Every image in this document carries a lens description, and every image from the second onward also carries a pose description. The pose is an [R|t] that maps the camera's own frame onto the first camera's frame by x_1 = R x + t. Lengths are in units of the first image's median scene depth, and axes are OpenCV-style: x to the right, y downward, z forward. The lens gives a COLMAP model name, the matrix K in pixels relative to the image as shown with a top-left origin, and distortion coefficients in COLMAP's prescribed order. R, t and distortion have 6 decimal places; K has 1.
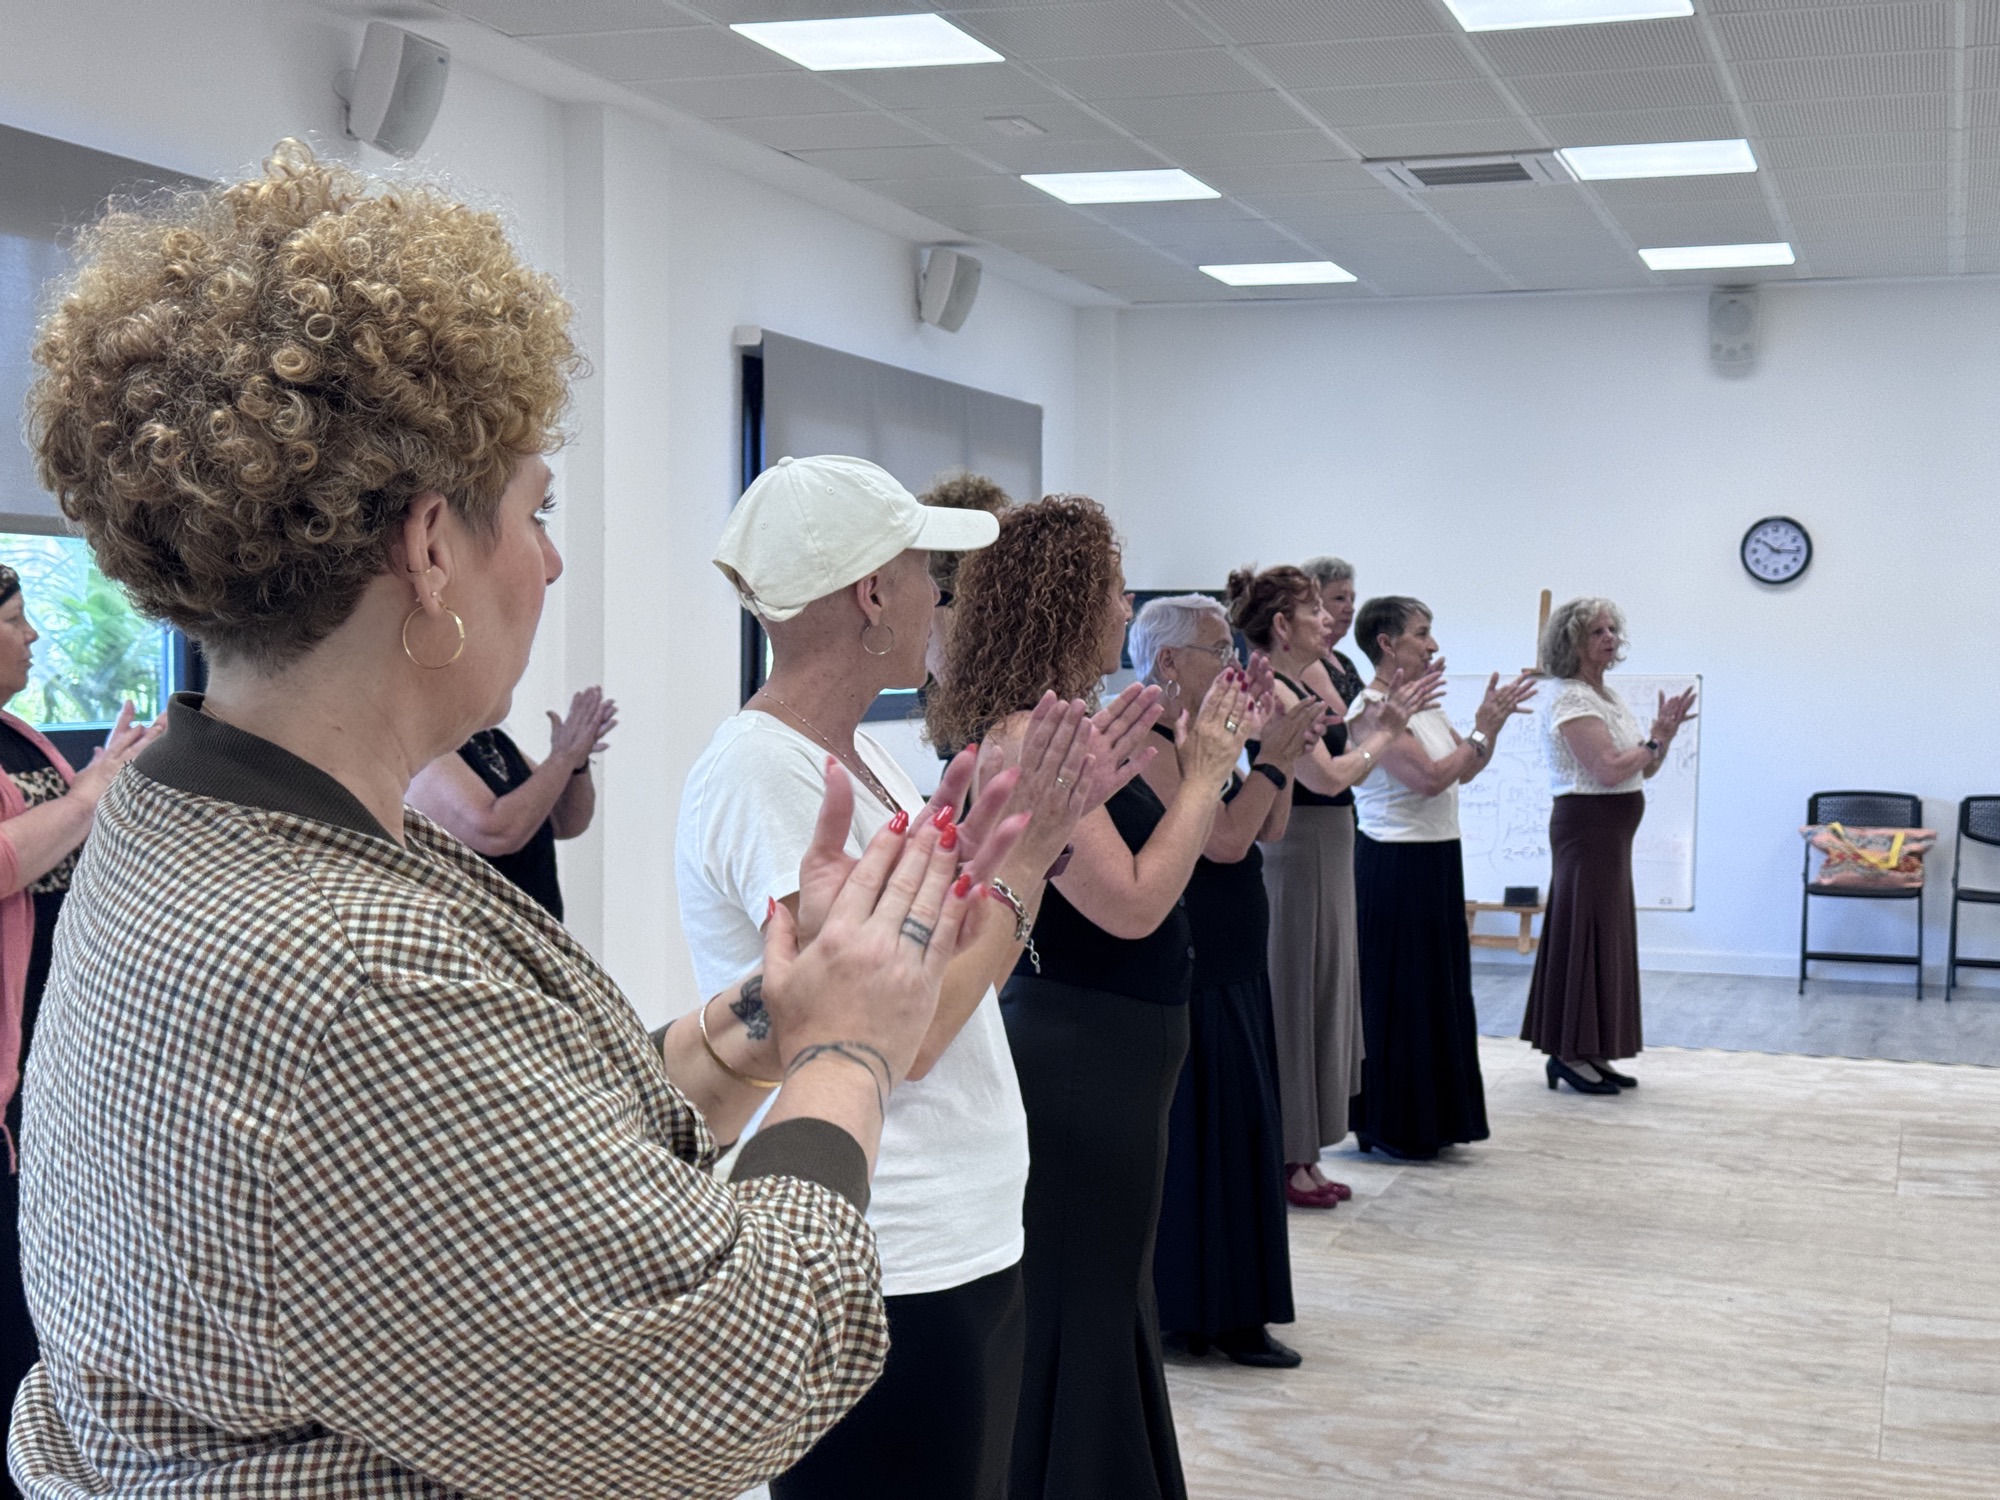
lens RADIAL K [[2808.7, 0, 1001.2], [0, 2808.7, 721.2], [0, 0, 1]] dist [0.216131, -0.485742]
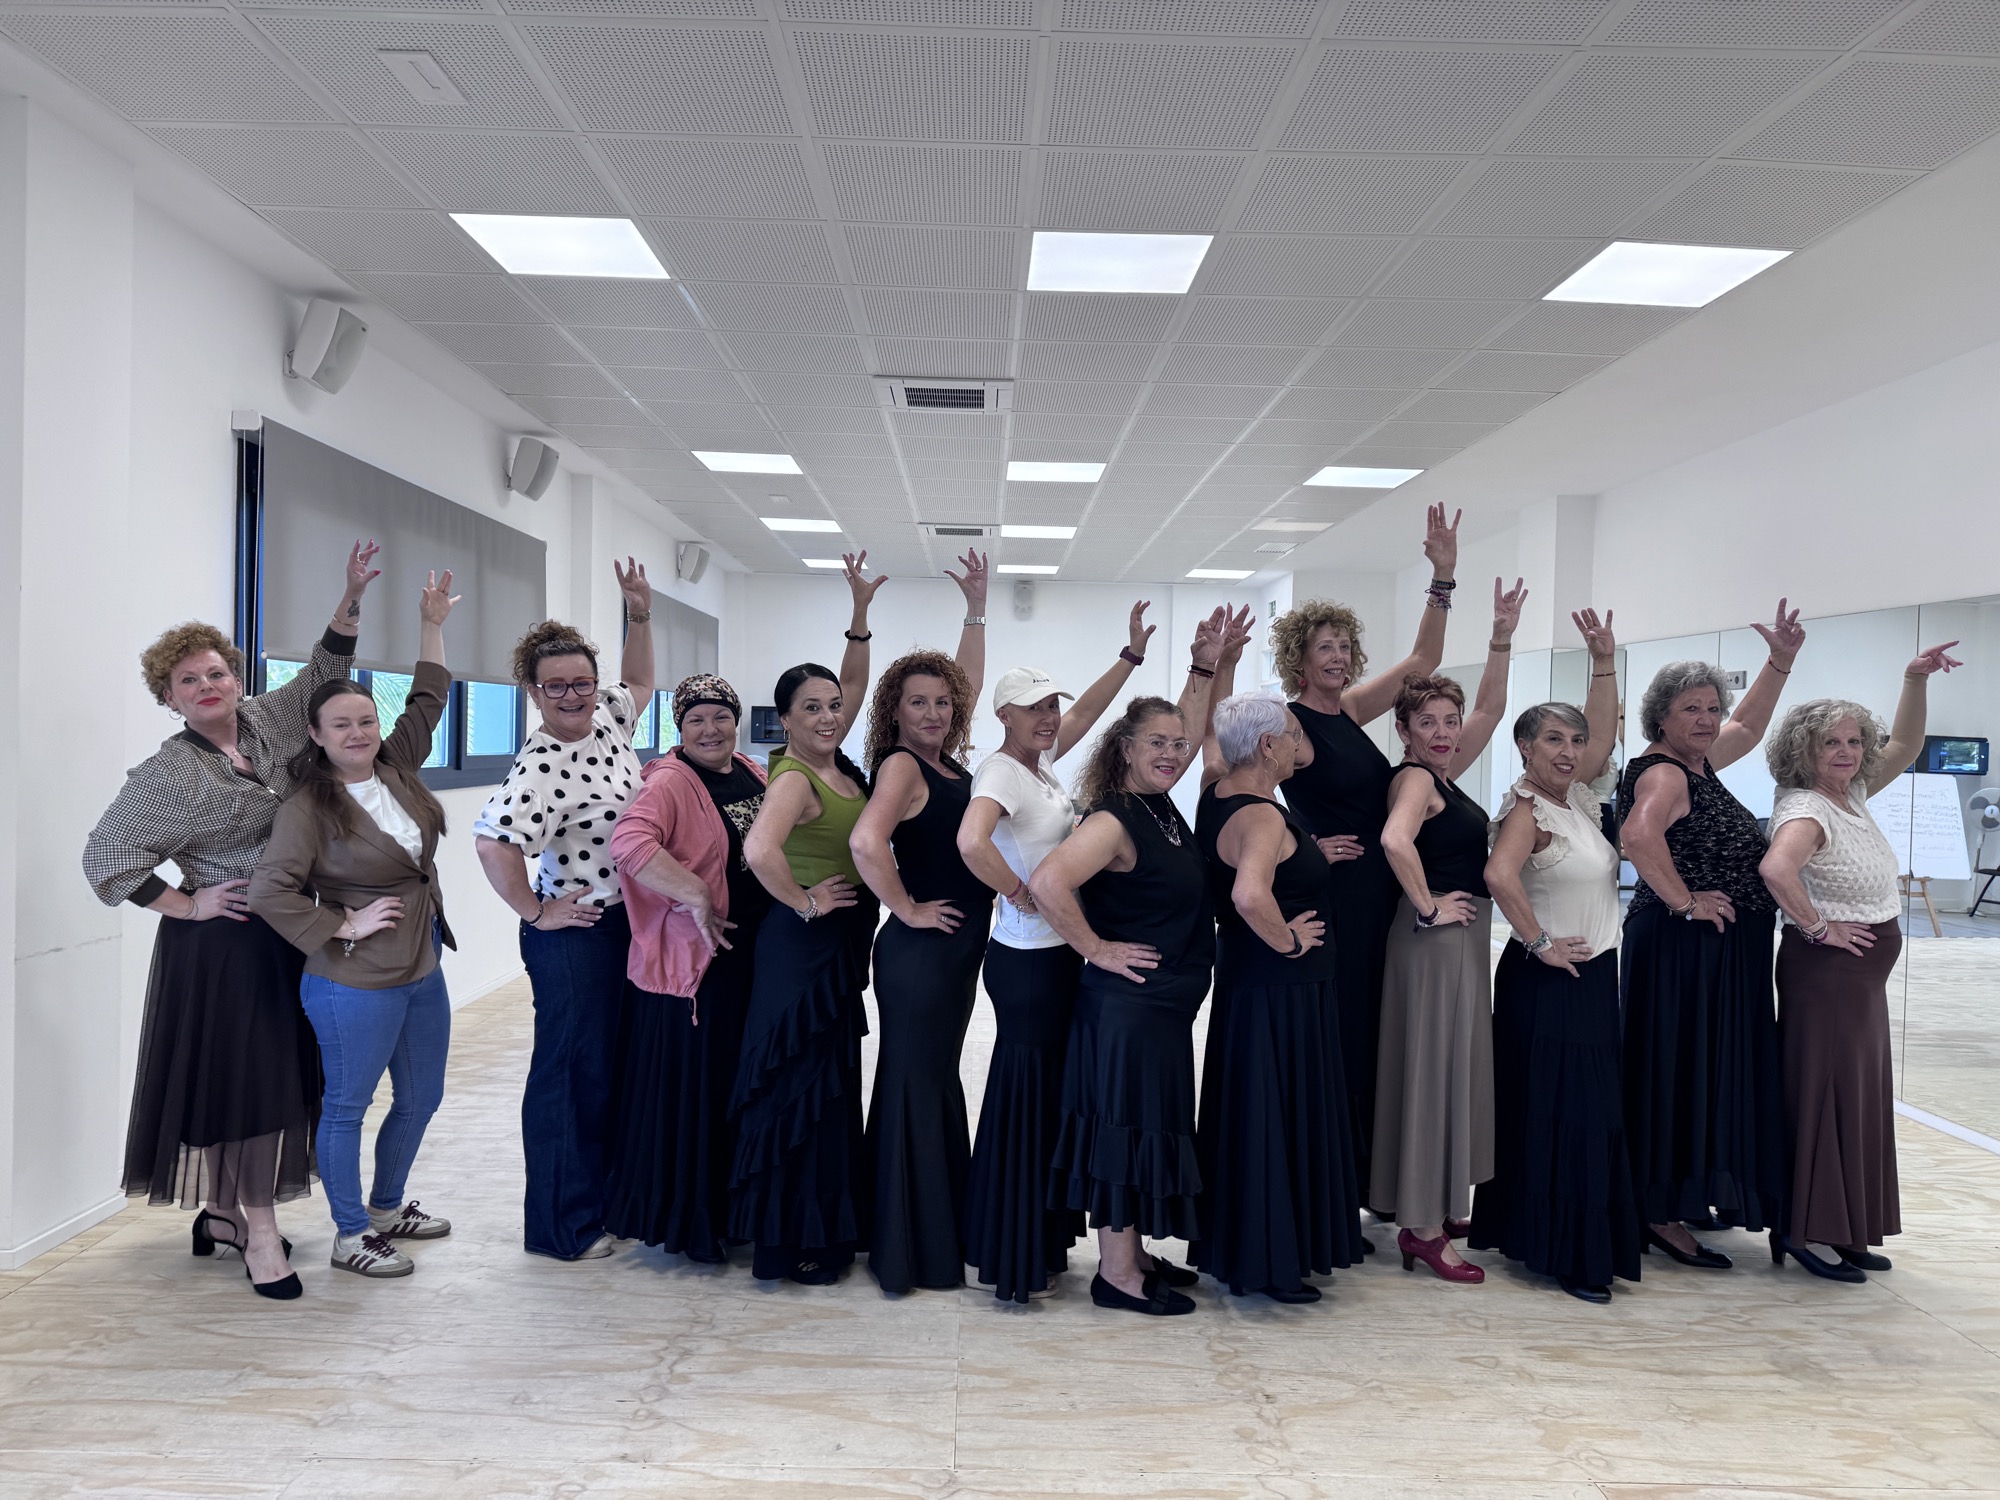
lens RADIAL K [[1414.9, 0, 994.9], [0, 1414.9, 738.8], [0, 0, 1]] dist [-0.000304, -0.012040]
pose [[0.947573, 0.016096, 0.319133, -0.218669], [-0.007349, 0.999564, -0.028592, 0.010394], [-0.319454, 0.024748, 0.947279, -0.113536]]
